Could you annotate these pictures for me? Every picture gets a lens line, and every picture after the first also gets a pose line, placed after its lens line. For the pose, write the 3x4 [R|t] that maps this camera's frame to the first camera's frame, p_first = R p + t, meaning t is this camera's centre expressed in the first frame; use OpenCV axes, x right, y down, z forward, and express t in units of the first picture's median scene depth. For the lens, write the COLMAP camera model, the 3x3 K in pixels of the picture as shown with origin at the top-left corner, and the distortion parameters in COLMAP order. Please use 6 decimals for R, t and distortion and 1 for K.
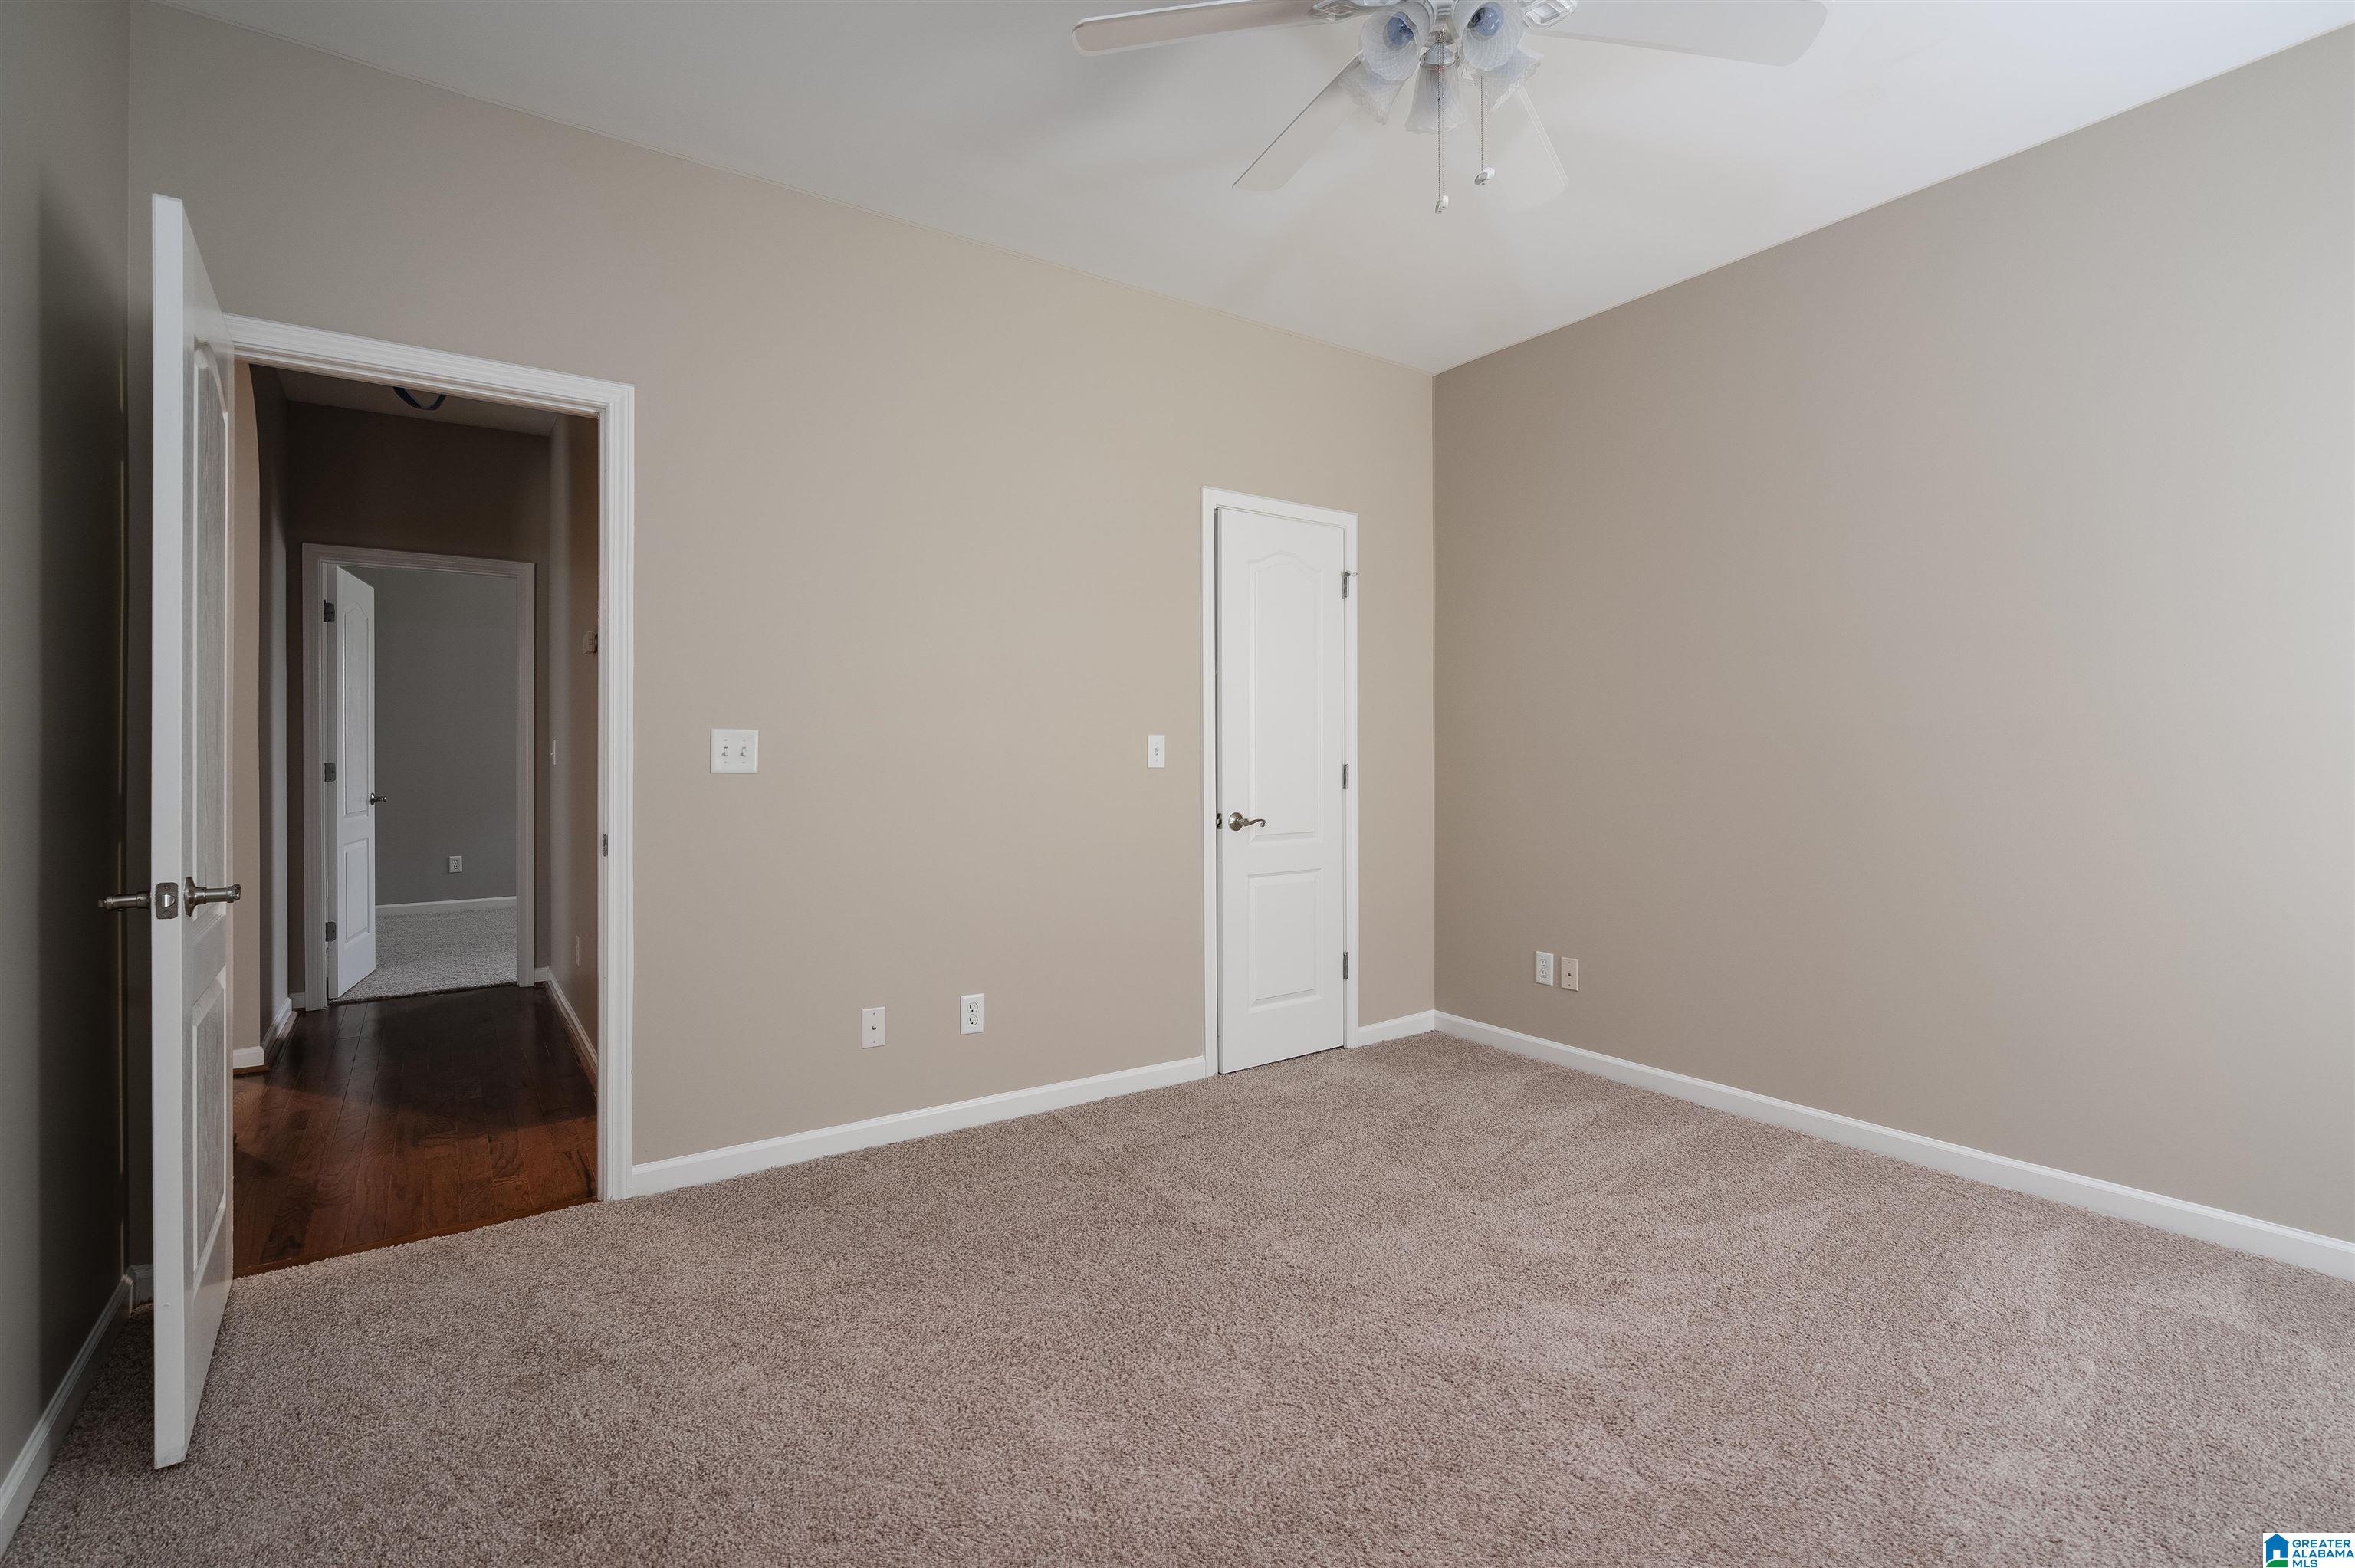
lens RADIAL K [[1080.7, 0, 1187.7], [0, 1080.7, 766.5], [0, 0, 1]] dist [-0.000876, -0.000330]
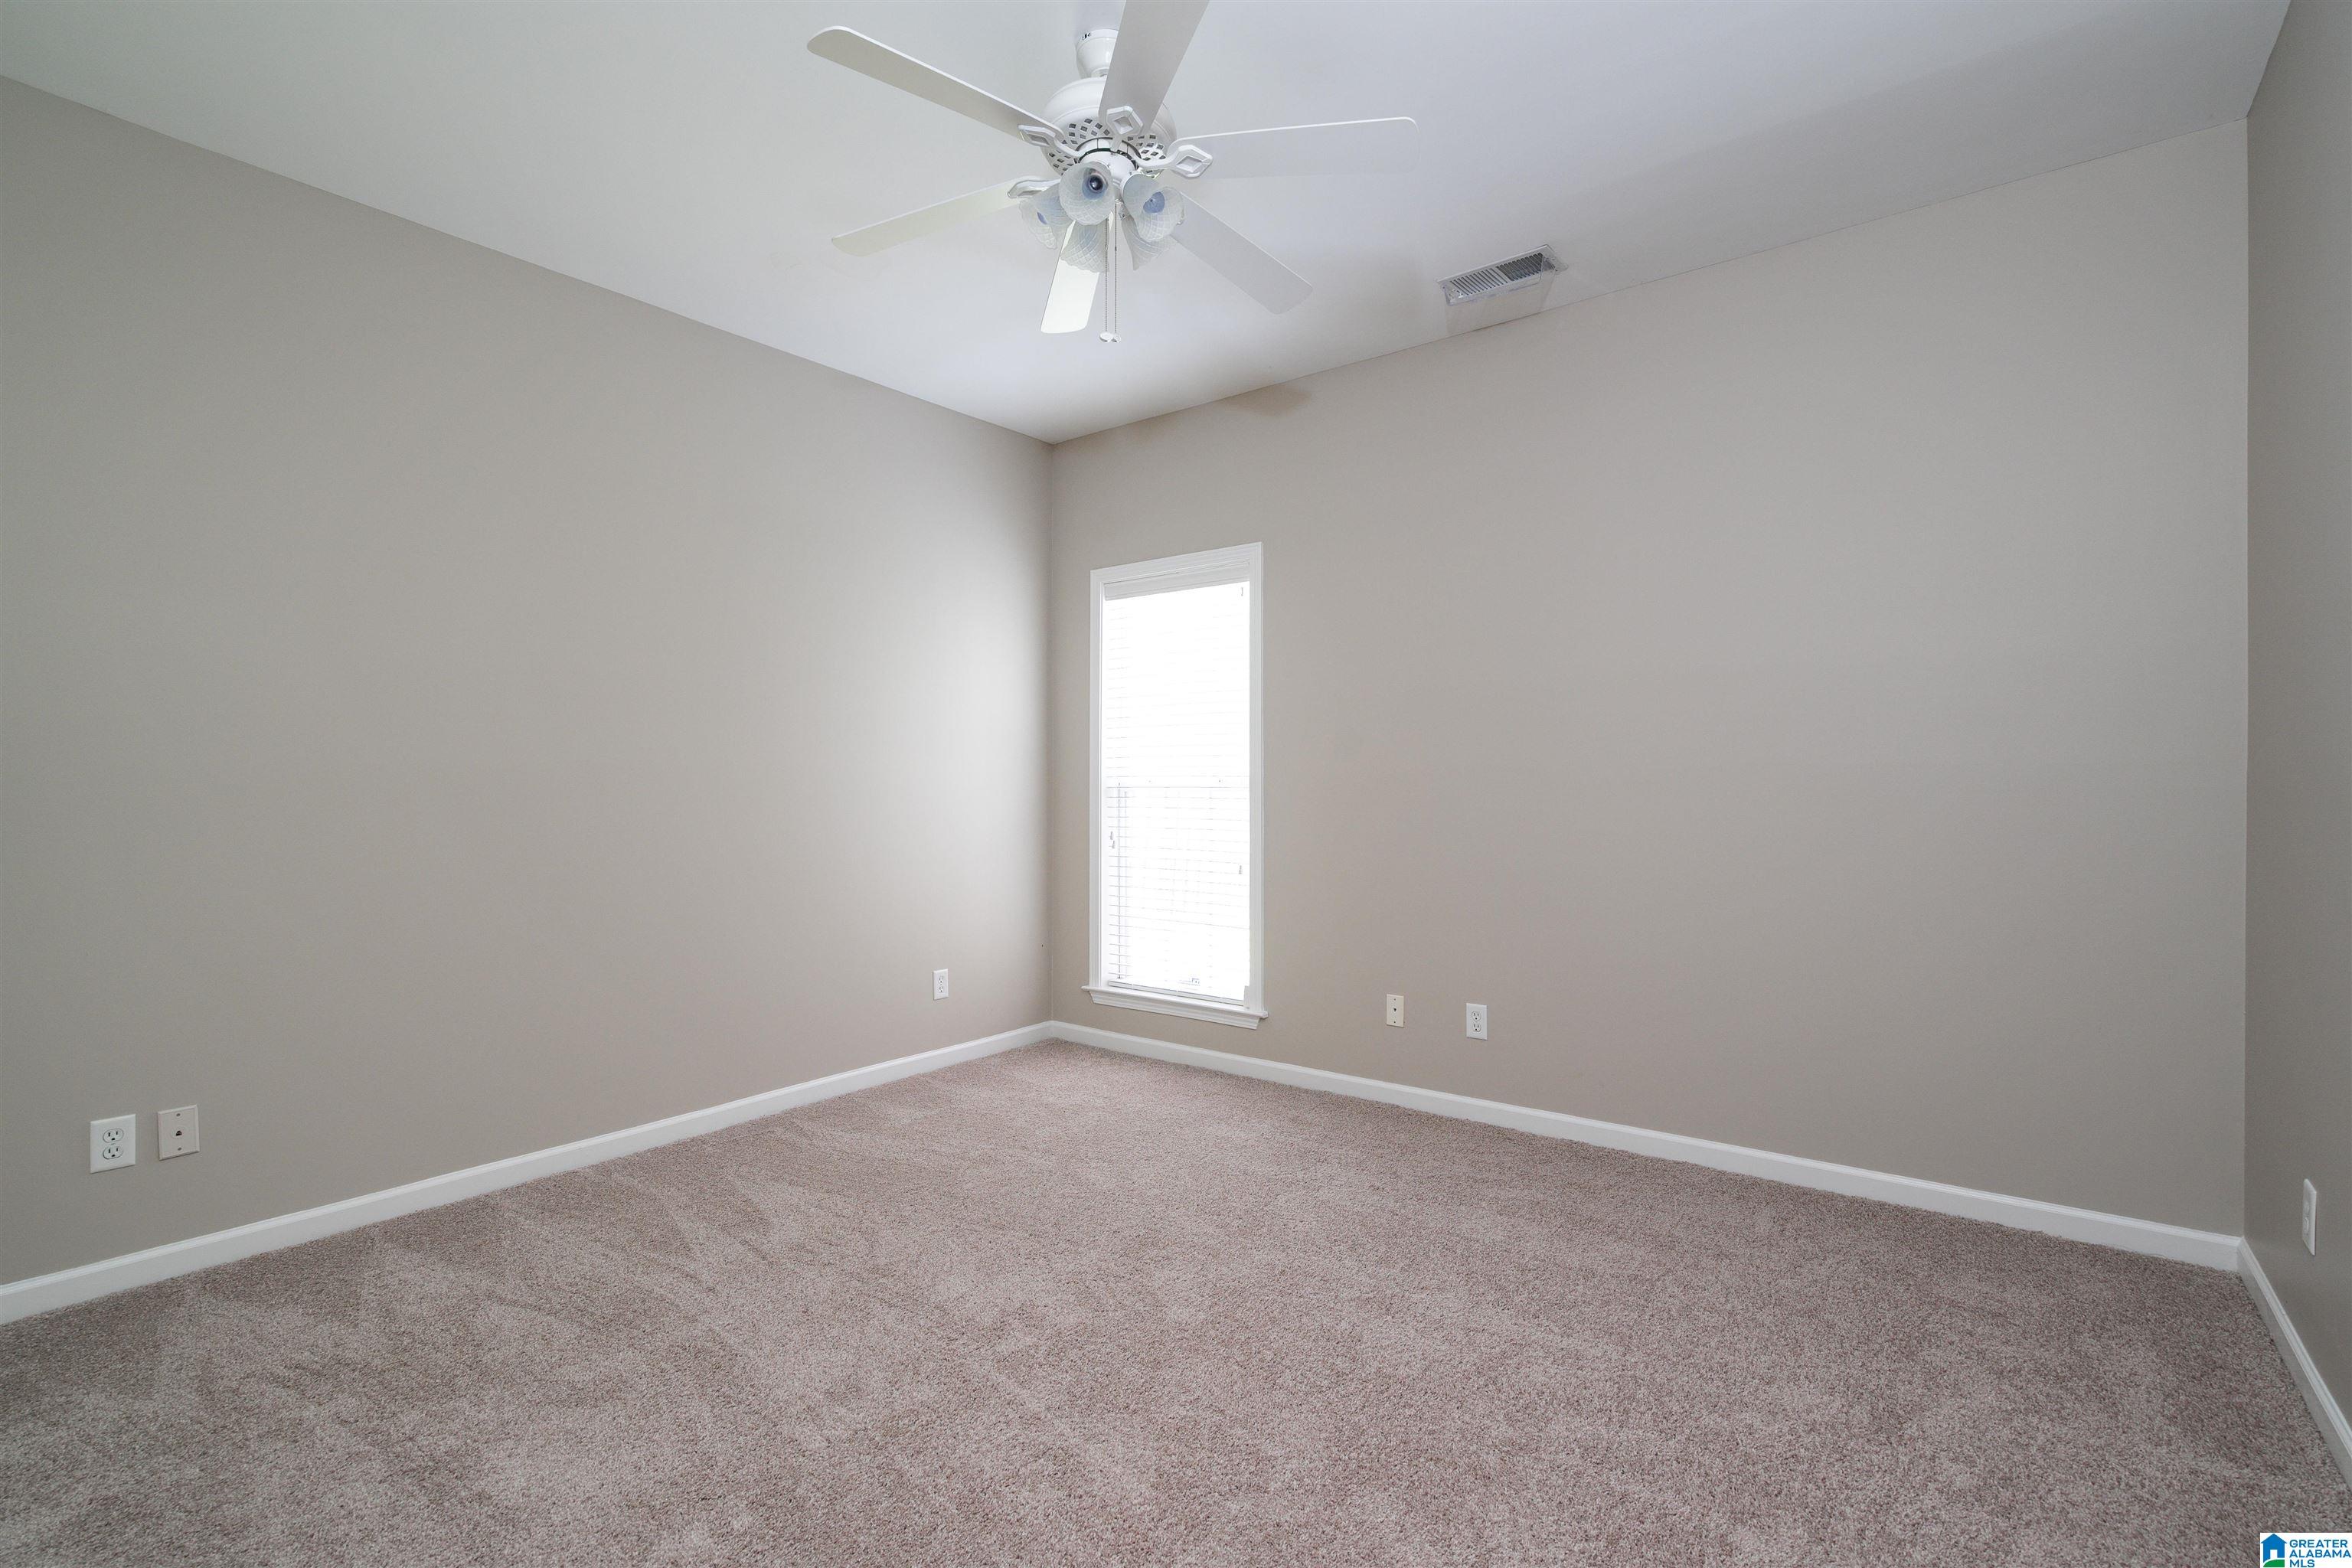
lens RADIAL K [[1062.7, 0, 1176.0], [0, 1062.7, 784.0], [0, 0, 1]] dist [0.002255, 0.000387]
pose [[-0.296328, 0.006788, 0.955062, -0.556644], [0.011518, 0.999927, -0.003533, -0.012120], [-0.955017, 0.009954, -0.296384, 0.763016]]
